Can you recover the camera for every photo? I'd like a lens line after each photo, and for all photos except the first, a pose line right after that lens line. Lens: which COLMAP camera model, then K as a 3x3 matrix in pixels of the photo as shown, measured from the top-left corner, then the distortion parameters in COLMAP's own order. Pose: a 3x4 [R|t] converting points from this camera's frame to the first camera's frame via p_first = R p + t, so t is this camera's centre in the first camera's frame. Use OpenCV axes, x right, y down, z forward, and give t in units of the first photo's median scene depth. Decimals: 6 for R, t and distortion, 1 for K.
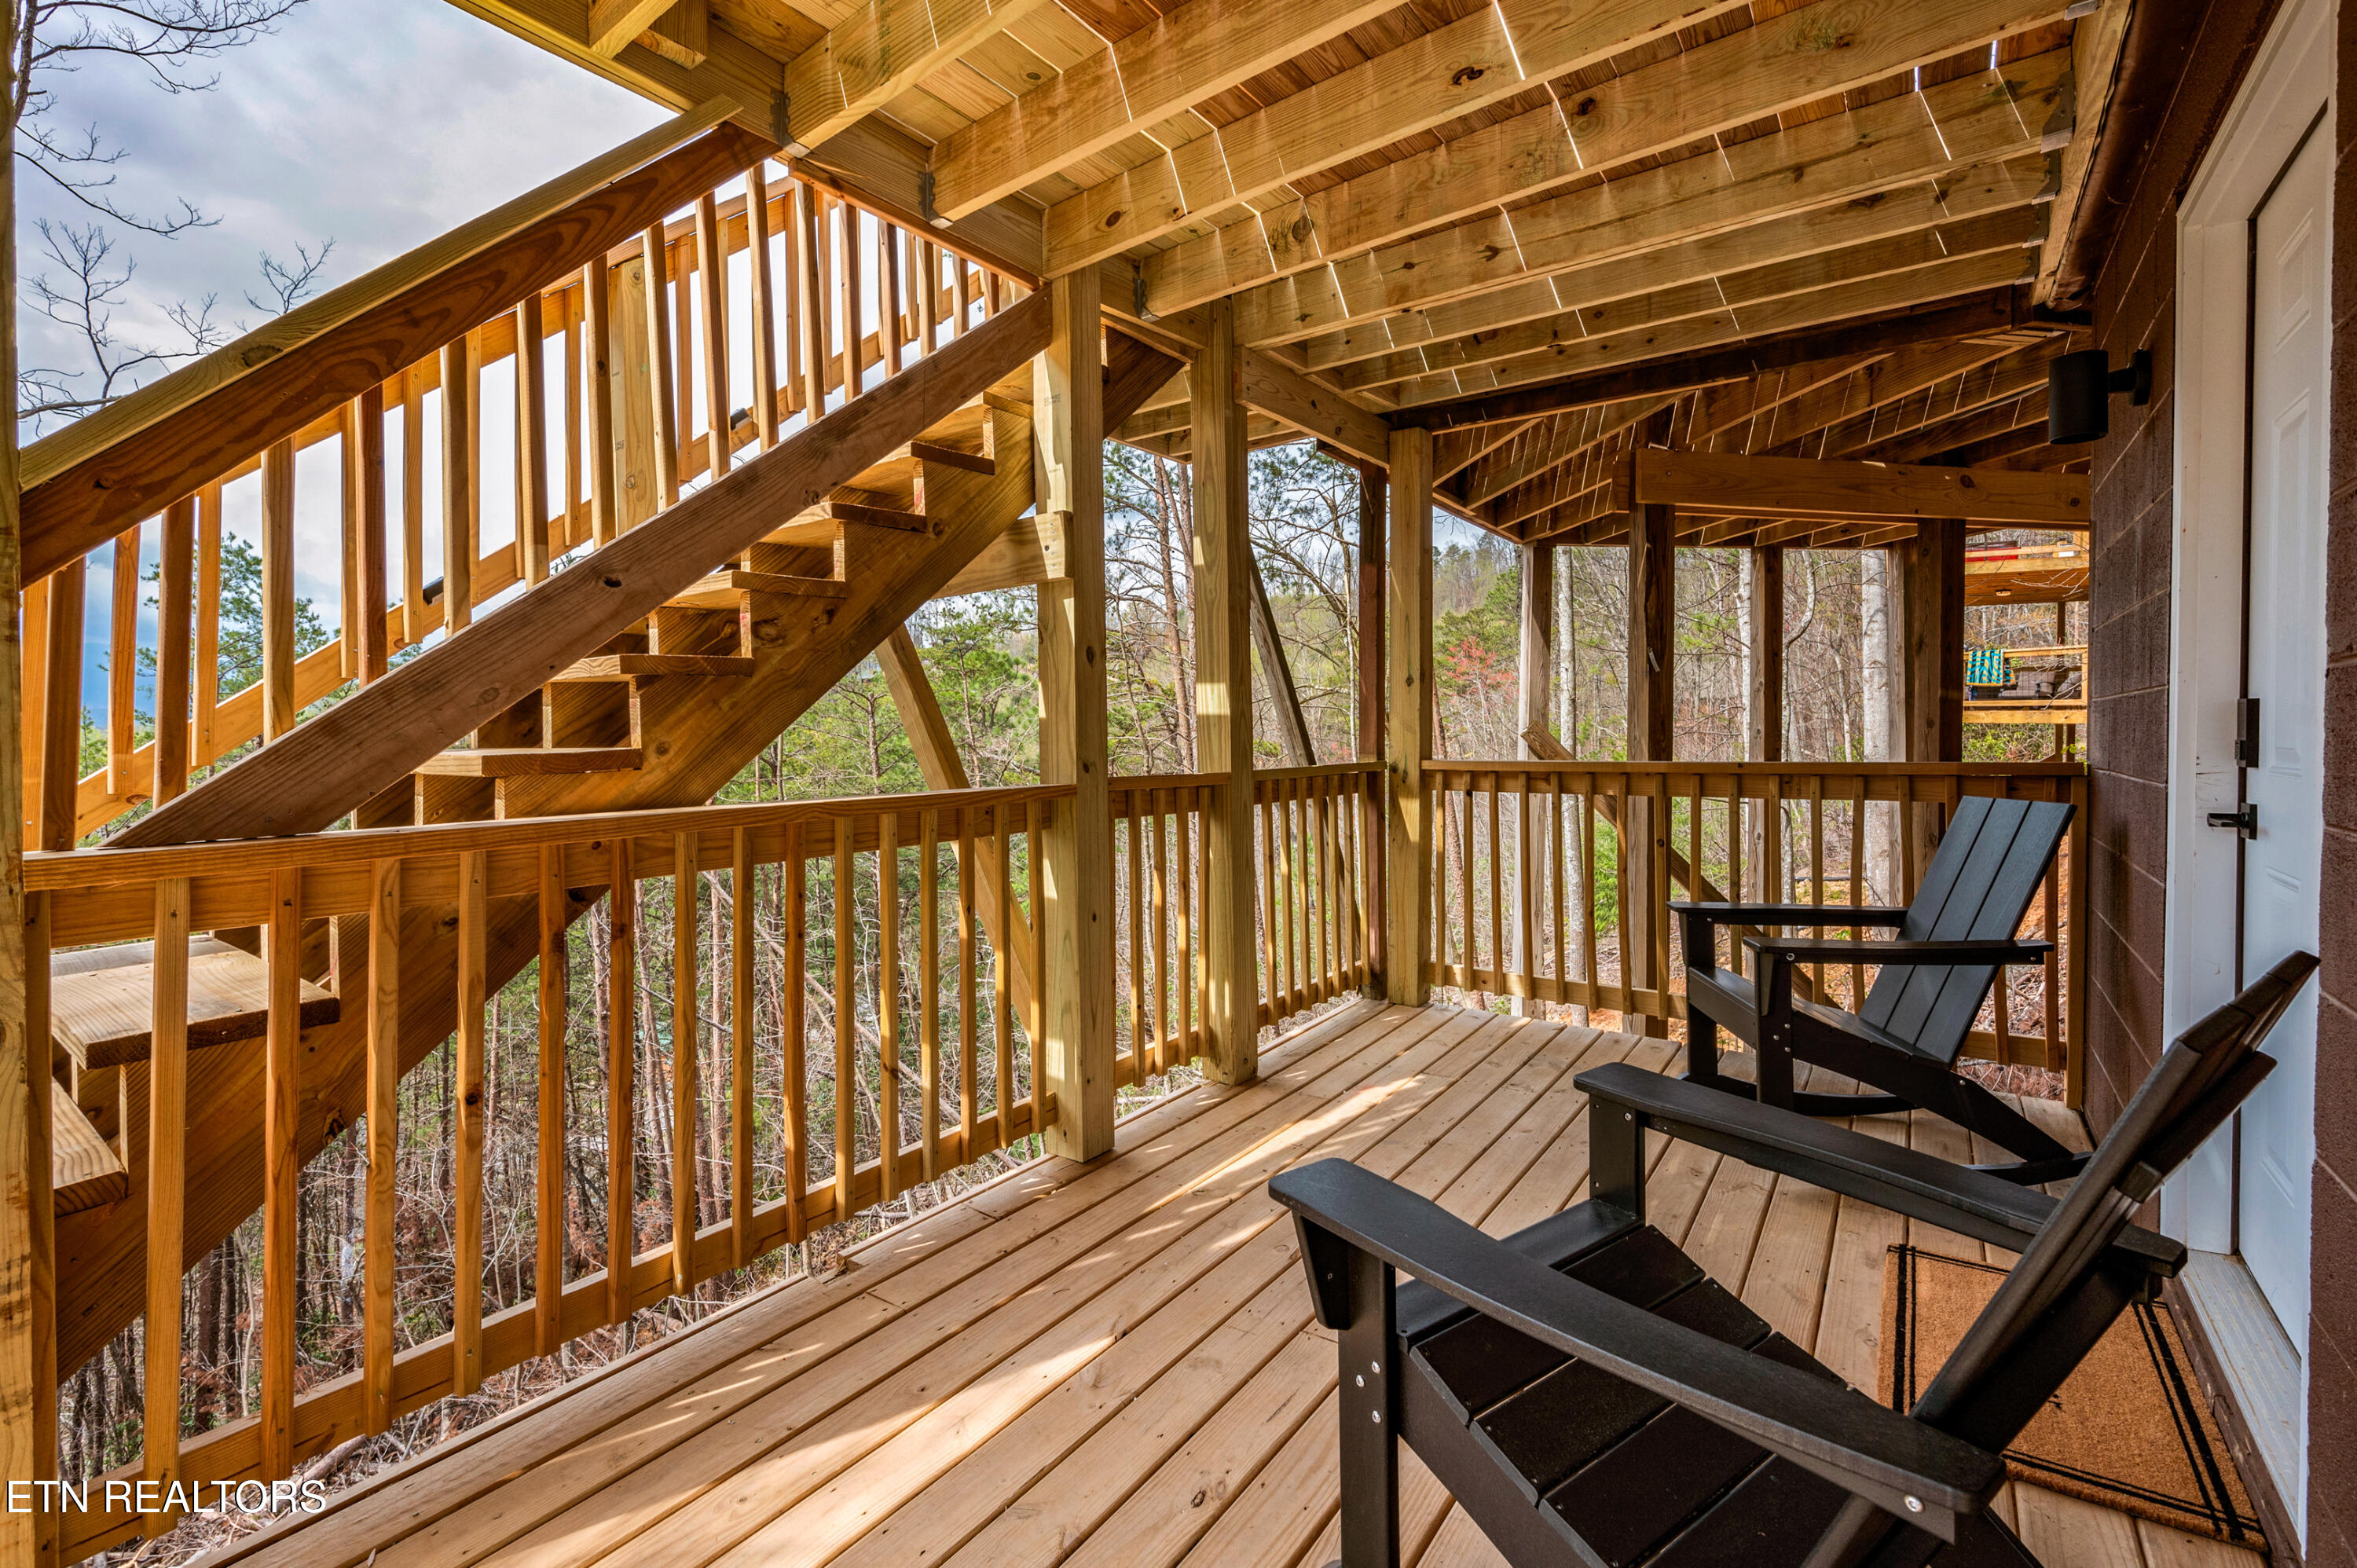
lens RADIAL K [[1027.2, 0, 1178.8], [0, 1027.2, 721.1], [0, 0, 1]] dist [-0.000290, -0.000021]
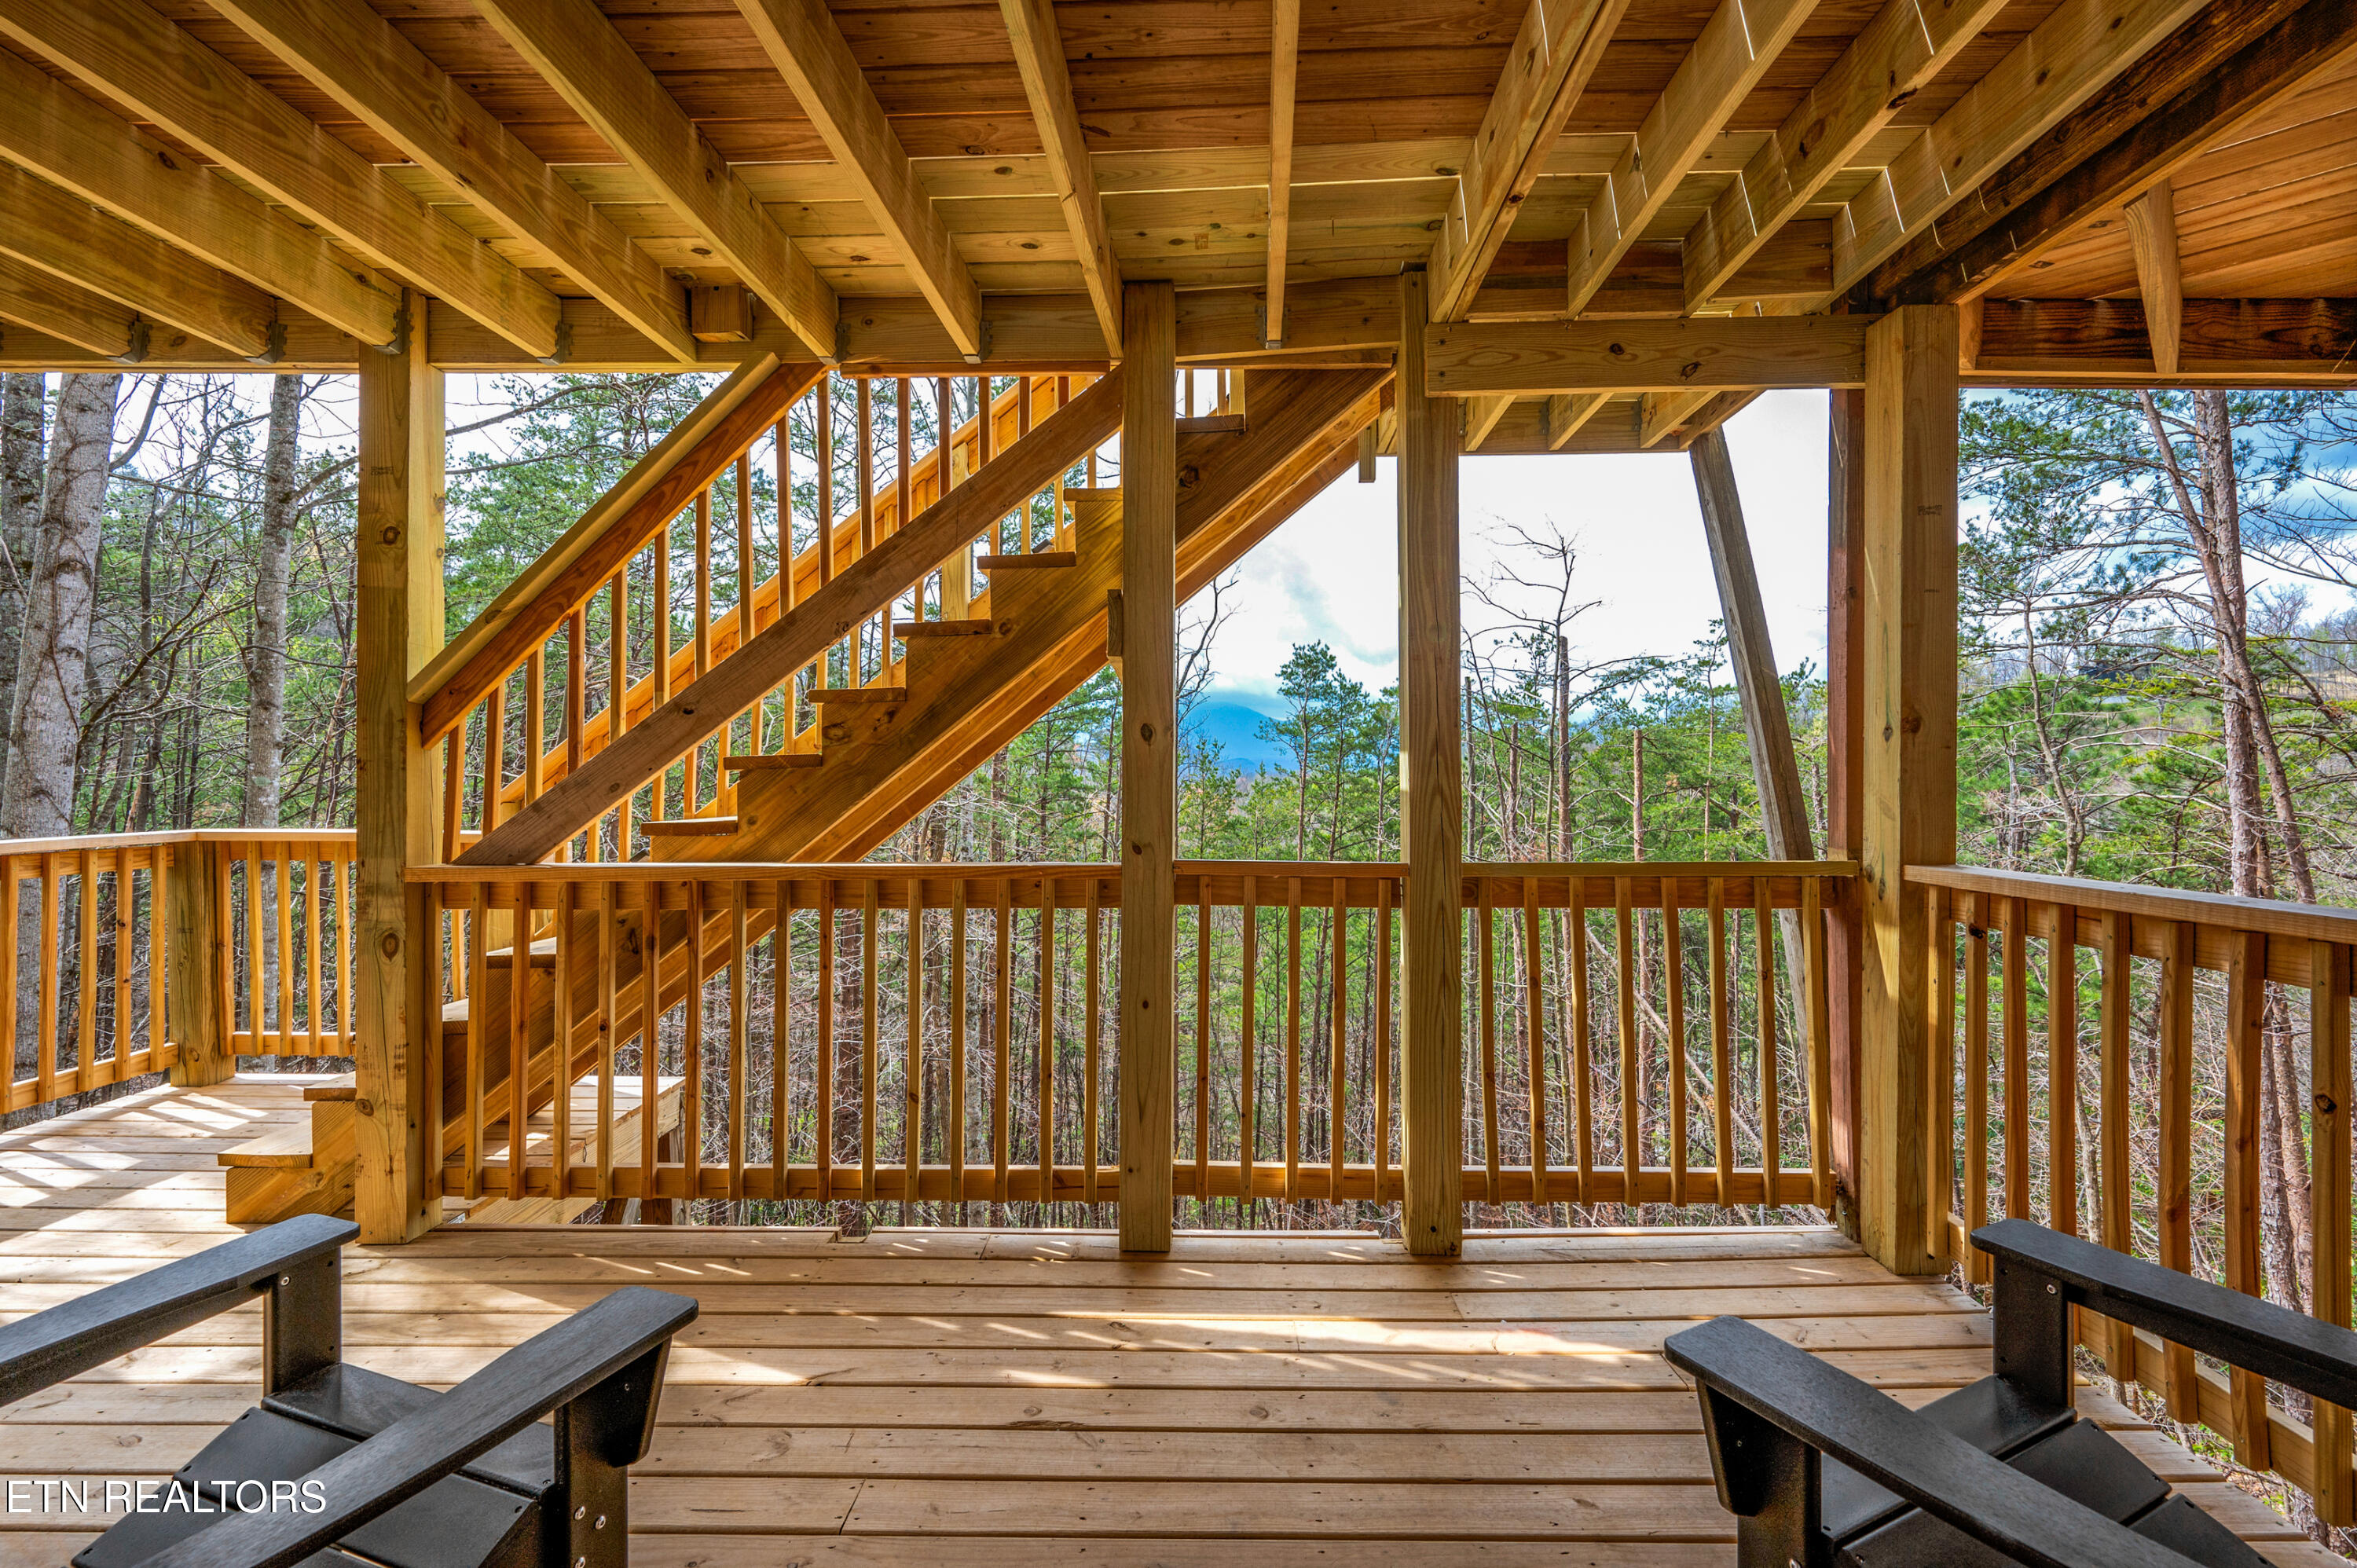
lens RADIAL K [[969.6, 0, 1178.5], [0, 969.6, 784.0], [0, 0, 1]] dist [-0.001214, -0.000079]
pose [[0.576396, 0.003671, -0.817162, 0.636503], [0.007263, 0.999927, 0.009616, -0.022634], [0.817138, -0.011478, 0.576327, 0.472717]]
